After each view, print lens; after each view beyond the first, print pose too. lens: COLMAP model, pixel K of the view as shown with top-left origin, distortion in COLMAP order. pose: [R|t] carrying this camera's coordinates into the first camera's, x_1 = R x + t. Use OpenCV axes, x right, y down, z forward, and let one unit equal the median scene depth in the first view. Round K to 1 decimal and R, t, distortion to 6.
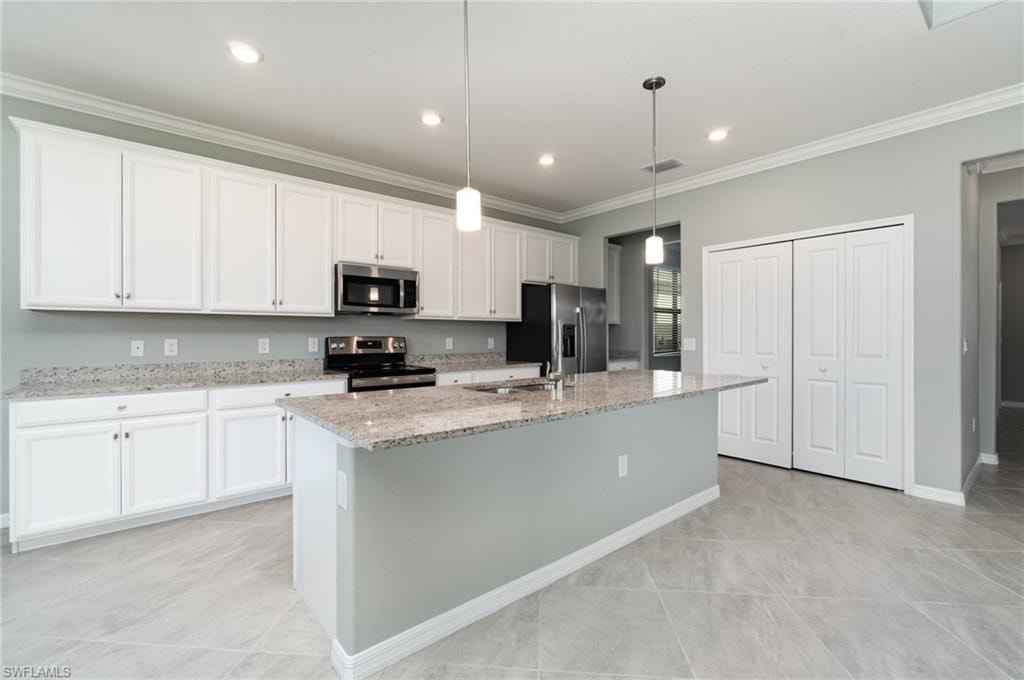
lens RADIAL K [[458.8, 0, 512.0], [0, 458.8, 340.0], [0, 0, 1]] dist [0.000030, 0.000012]
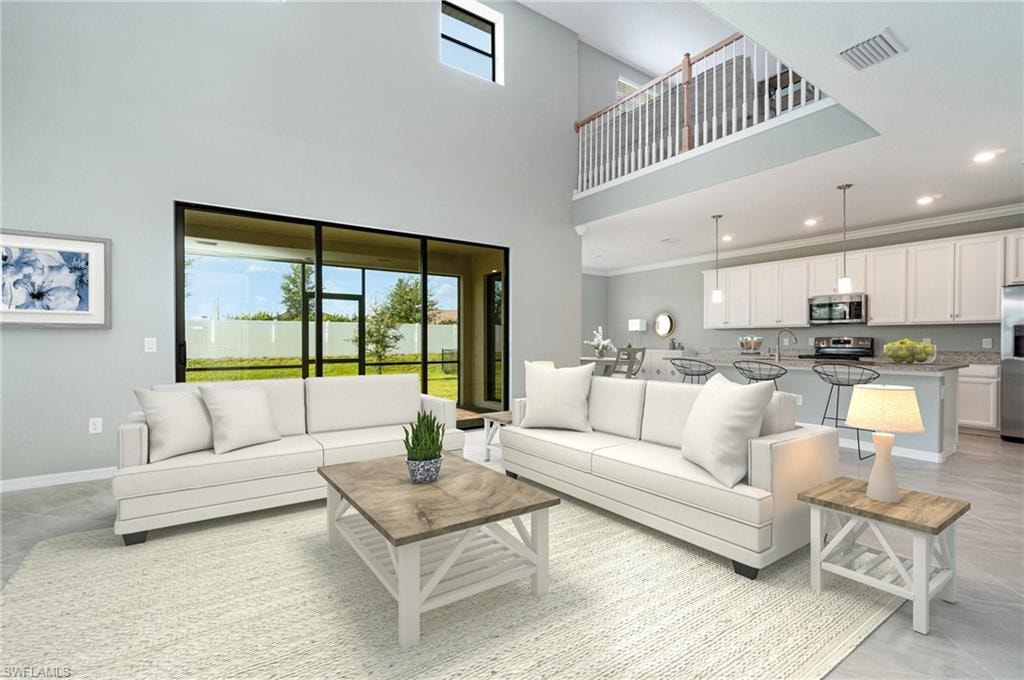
lens RADIAL K [[458.8, 0, 512.0], [0, 458.8, 340.0], [0, 0, 1]] dist [0.000030, 0.000012]
pose [[-0.087737, 0.009278, -0.996100, 1.474326], [-0.005169, 0.999939, 0.009769, -0.006982], [0.996130, 0.006006, -0.087683, -0.035347]]
